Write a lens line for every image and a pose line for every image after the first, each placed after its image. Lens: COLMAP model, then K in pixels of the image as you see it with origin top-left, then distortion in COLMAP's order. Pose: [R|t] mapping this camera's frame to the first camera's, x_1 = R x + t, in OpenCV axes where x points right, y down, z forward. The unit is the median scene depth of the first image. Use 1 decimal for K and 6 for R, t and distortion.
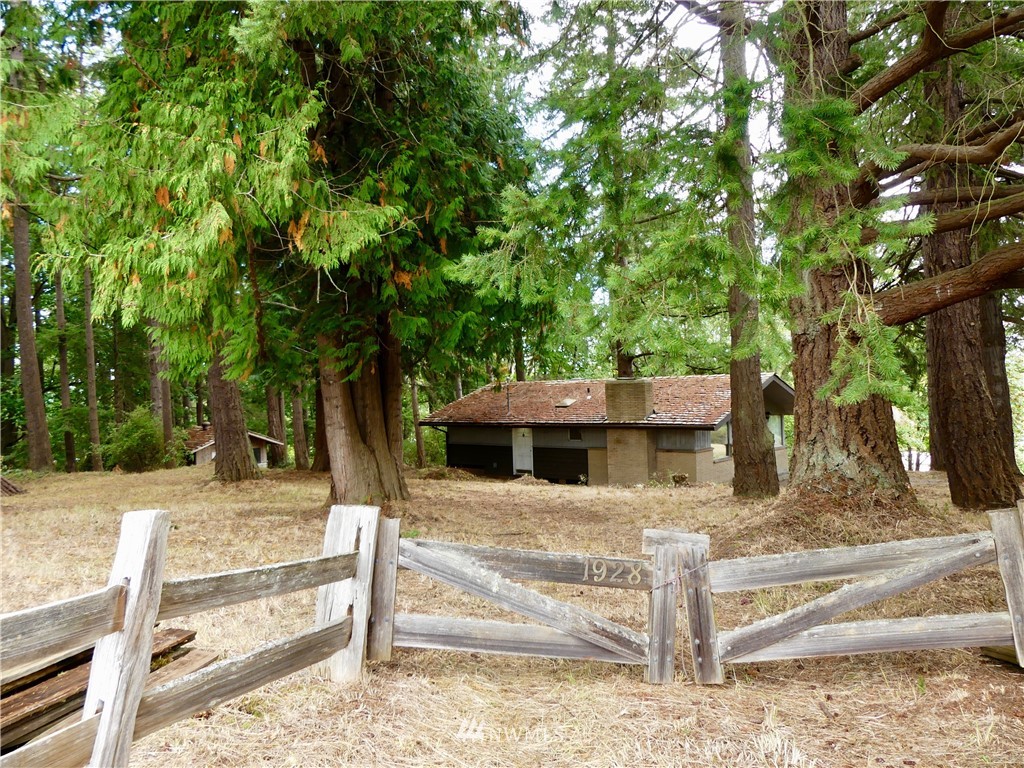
lens RADIAL K [[760.8, 0, 512.0], [0, 760.8, 384.0], [0, 0, 1]] dist [-0.023805, 0.001245]
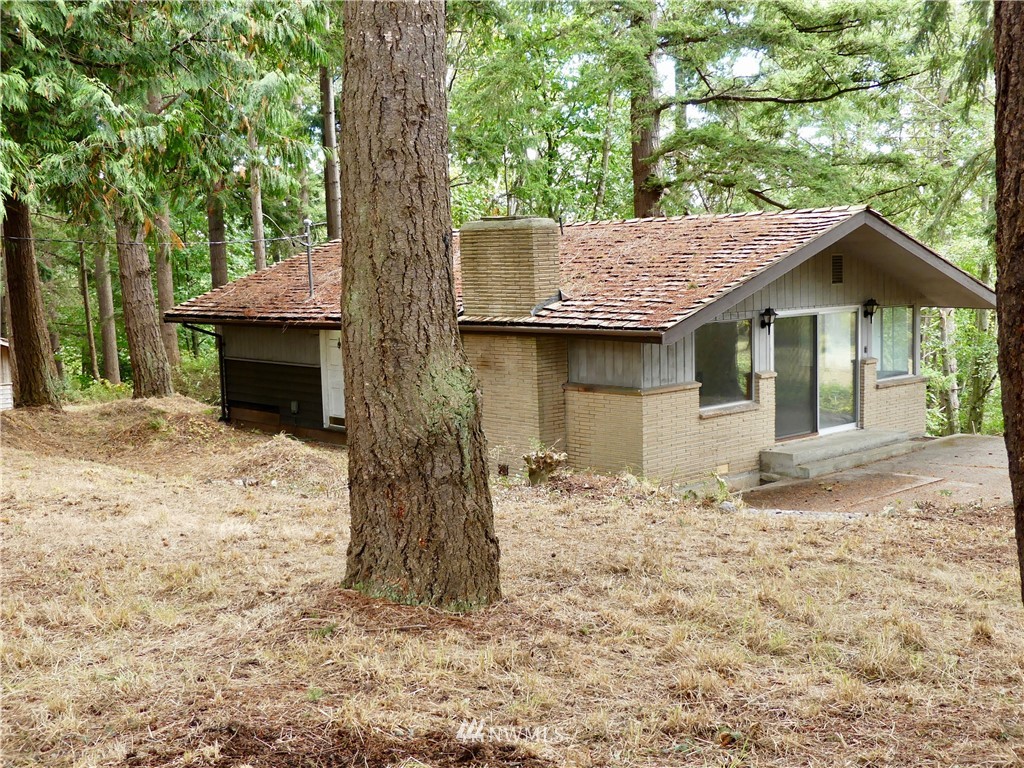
lens RADIAL K [[1204.5, 0, 512.0], [0, 1204.5, 384.0], [0, 0, 1]] dist [-0.042766, -0.007564]
pose [[0.993614, 0.016347, -0.111639, 0.239156], [-0.004065, 0.993993, 0.109368, 0.011997], [0.112756, -0.108216, 0.987712, 0.329950]]
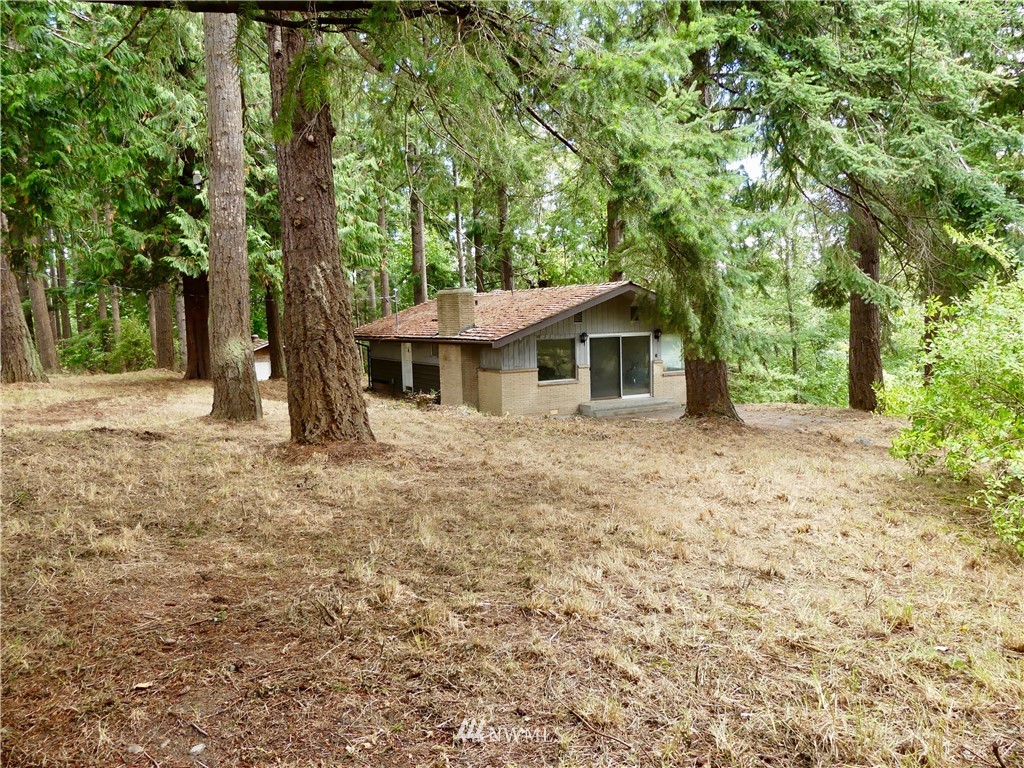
lens RADIAL K [[760.8, 0, 512.0], [0, 760.8, 384.0], [0, 0, 1]] dist [-0.023805, 0.001245]
pose [[0.943299, 0.038516, -0.329702, 0.531182], [-0.004211, 0.994554, 0.104138, 0.011522], [0.331918, -0.096845, 0.938324, 0.175308]]
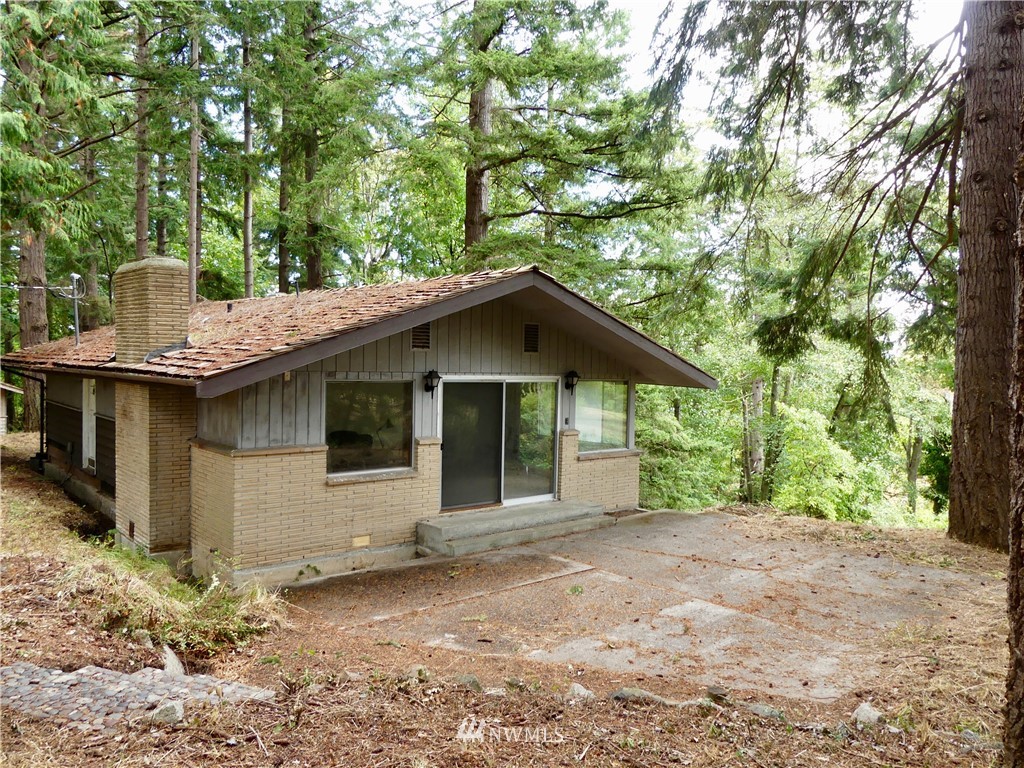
lens RADIAL K [[760.8, 0, 512.0], [0, 760.8, 384.0], [0, 0, 1]] dist [-0.023805, 0.001245]
pose [[0.990593, 0.060693, -0.122648, 0.408575], [-0.056412, 0.997681, 0.038080, 0.033387], [0.124674, -0.030803, 0.991719, 0.639555]]
